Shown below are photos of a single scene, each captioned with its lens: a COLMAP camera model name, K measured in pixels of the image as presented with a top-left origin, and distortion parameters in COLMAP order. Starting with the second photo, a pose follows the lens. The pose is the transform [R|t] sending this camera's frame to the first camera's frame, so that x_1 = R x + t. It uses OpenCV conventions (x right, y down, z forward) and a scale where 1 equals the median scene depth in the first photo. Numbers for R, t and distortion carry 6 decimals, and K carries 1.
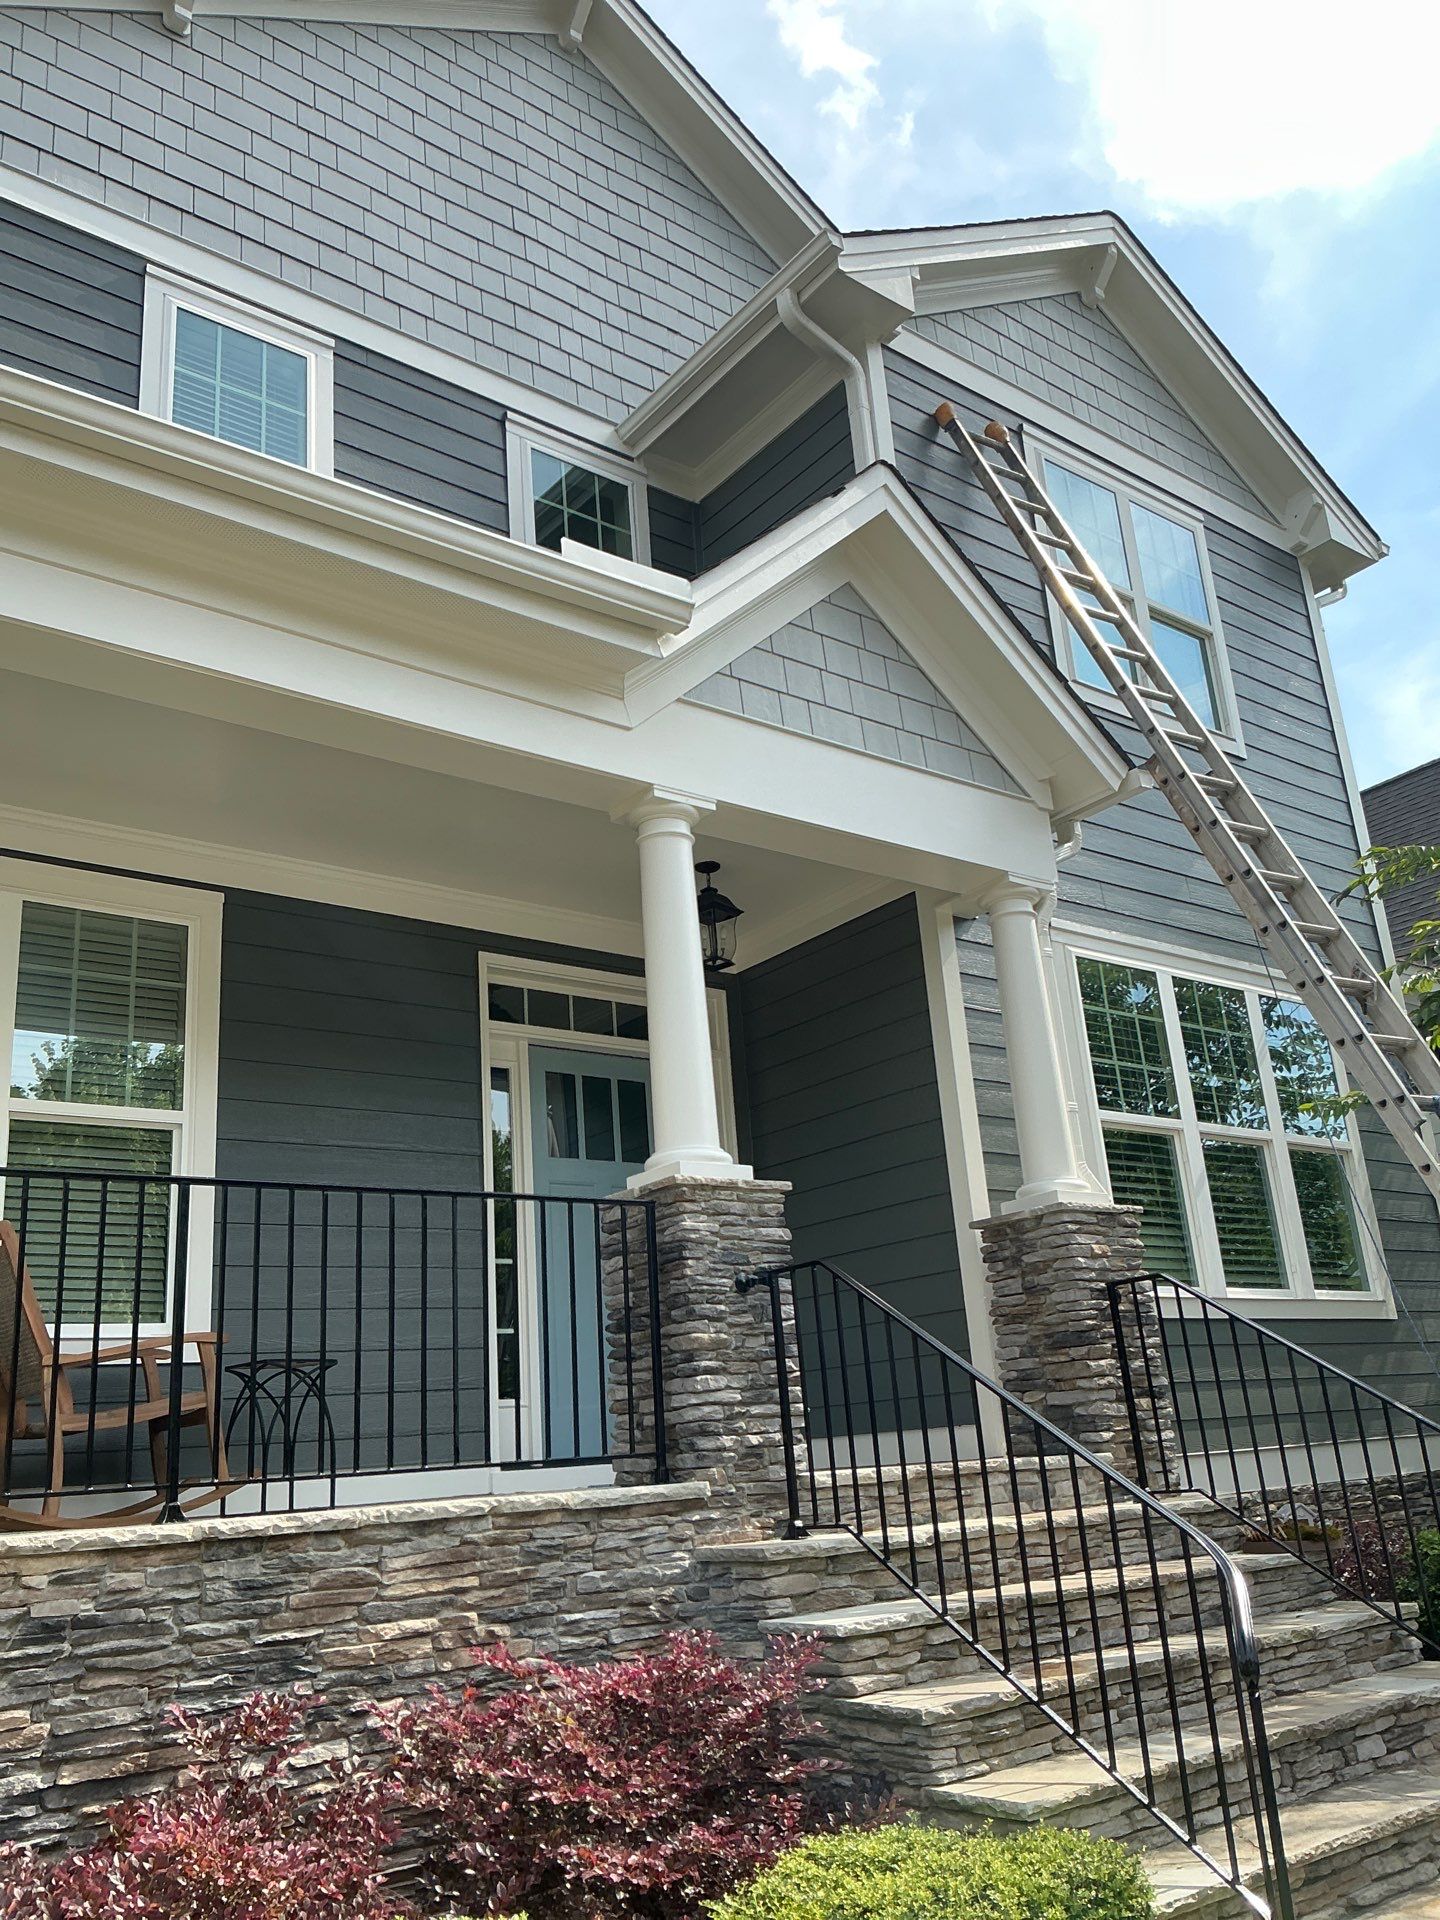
lens RADIAL K [[1584.4, 0, 712.3], [0, 1584.4, 948.1], [0, 0, 1]] dist [0.061453, -0.105033]
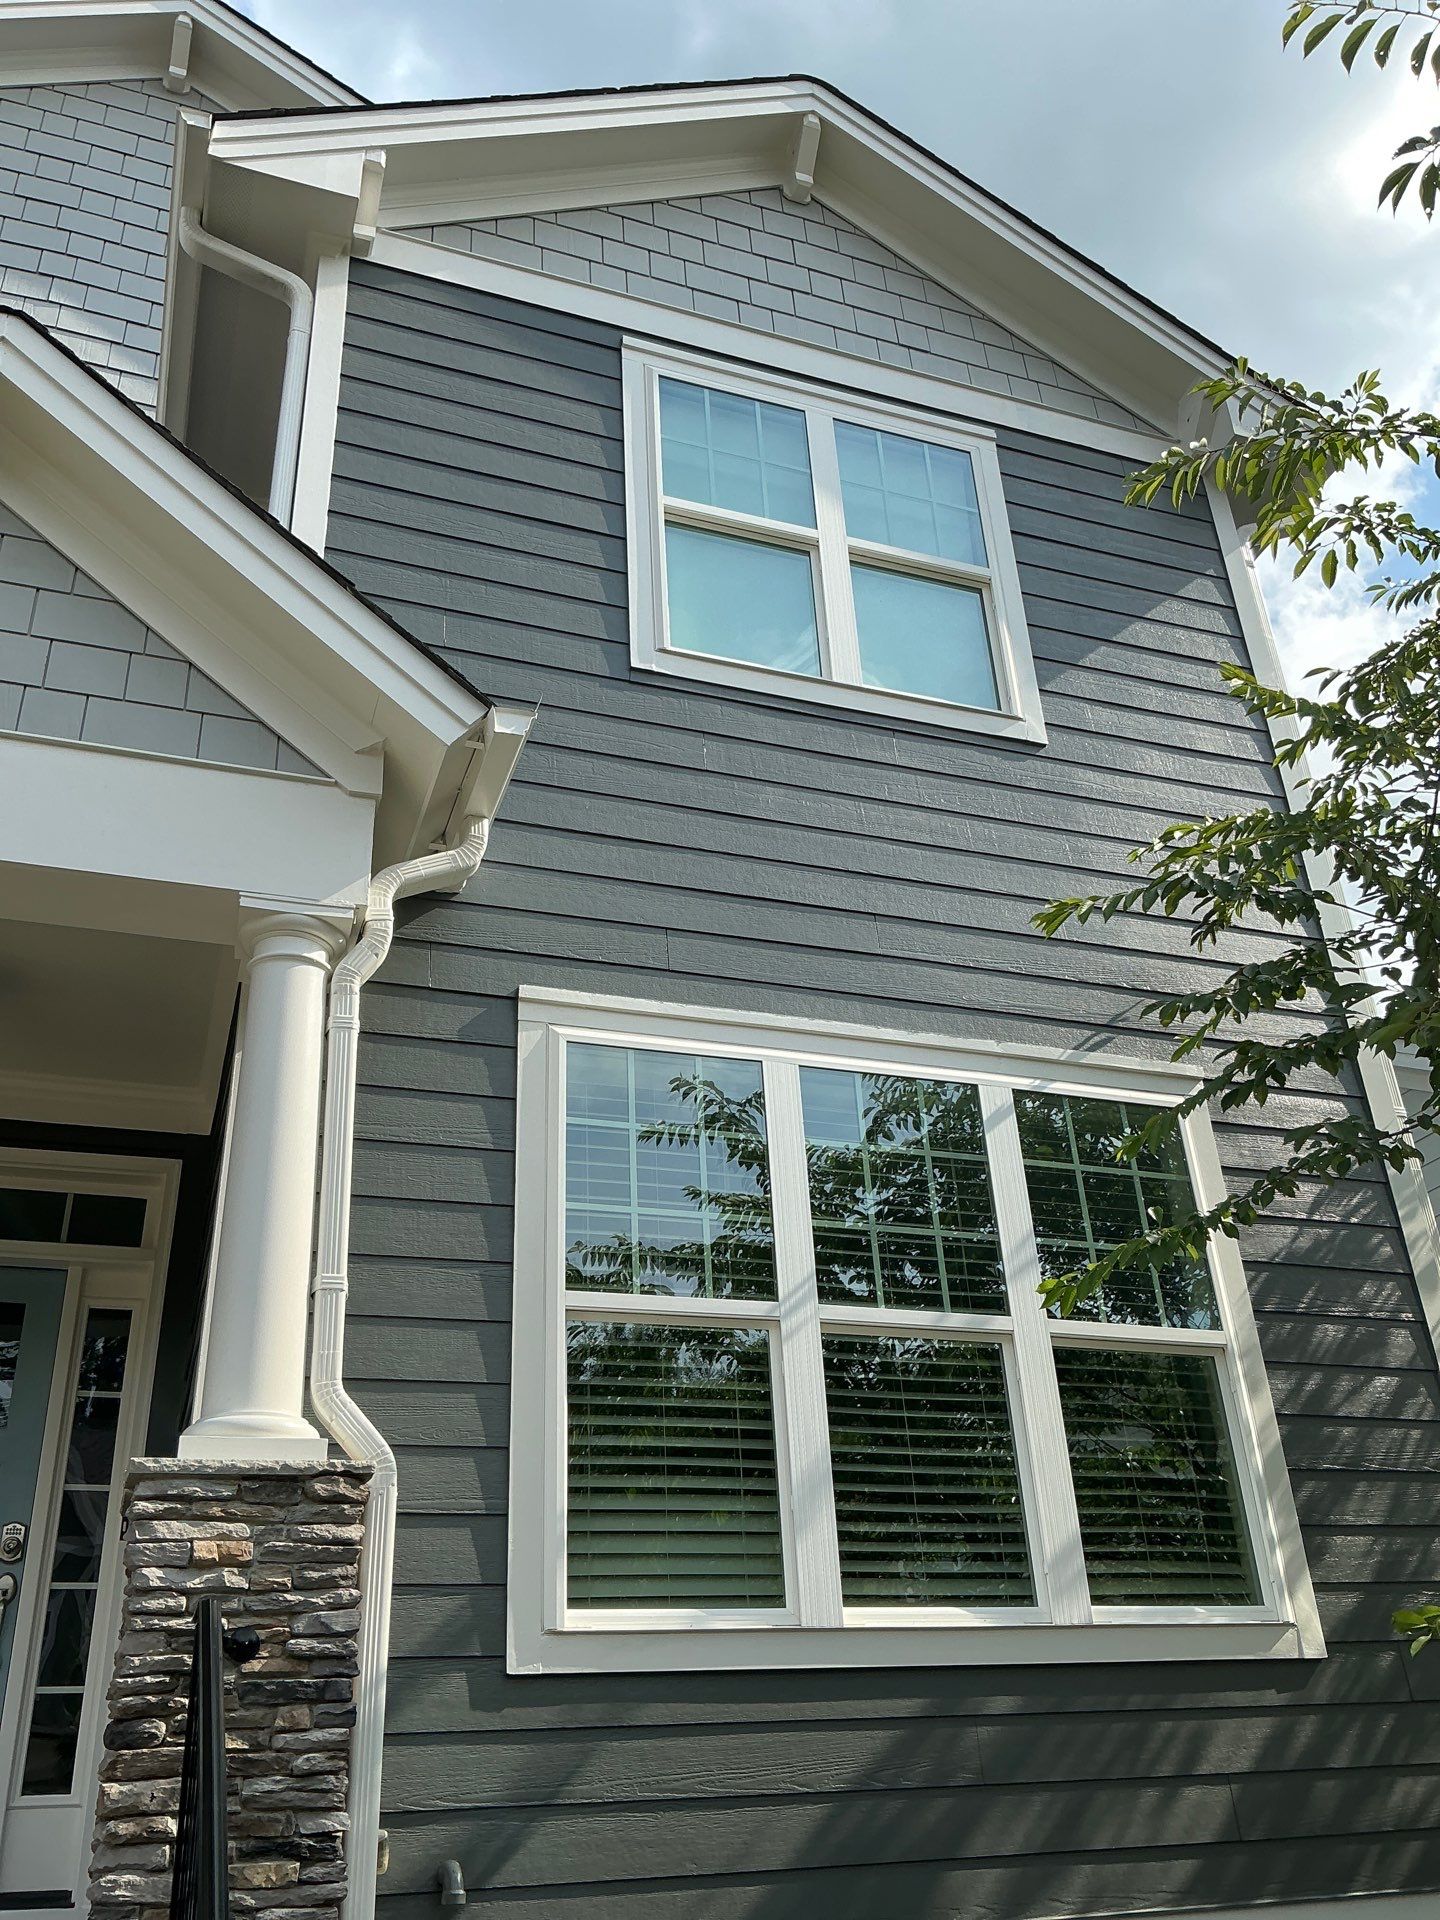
lens RADIAL K [[1584.4, 0, 721.0], [0, 1584.4, 954.0], [0, 0, 1]] dist [0.061453, -0.105033]
pose [[0.948450, -0.131911, -0.288172, 0.550939], [0.083181, 0.980998, -0.175284, 0.099749], [0.305818, 0.142278, 0.941399, 0.512173]]
